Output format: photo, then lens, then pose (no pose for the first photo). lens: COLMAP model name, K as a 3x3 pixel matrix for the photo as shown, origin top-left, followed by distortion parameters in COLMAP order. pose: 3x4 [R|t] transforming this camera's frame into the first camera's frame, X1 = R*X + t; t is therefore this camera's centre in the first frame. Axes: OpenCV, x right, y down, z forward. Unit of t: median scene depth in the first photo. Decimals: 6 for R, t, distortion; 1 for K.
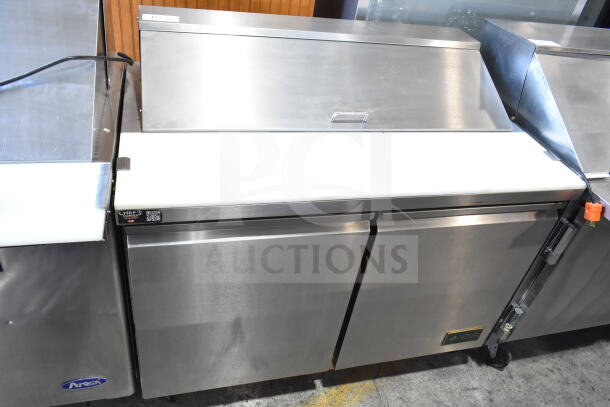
lens RADIAL K [[472.6, 0, 305.0], [0, 472.6, 203.5], [0, 0, 1]] dist [-0.008442, -0.008567]
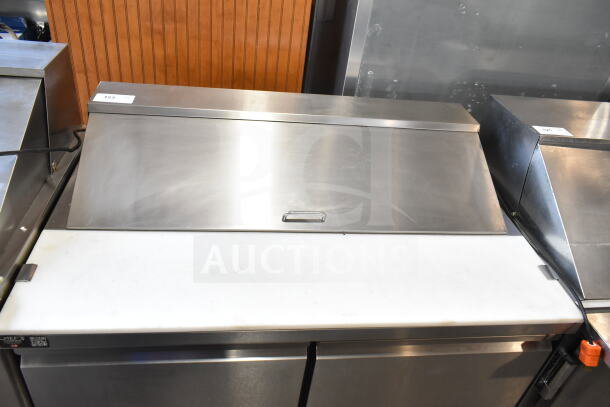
lens RADIAL K [[472.6, 0, 305.0], [0, 472.6, 203.5], [0, 0, 1]] dist [-0.008442, -0.008567]
pose [[0.990249, 0.053725, -0.128530, 0.190062], [-0.059579, 0.997334, -0.042141, -0.154178], [0.125923, 0.049388, 0.990810, 0.111408]]
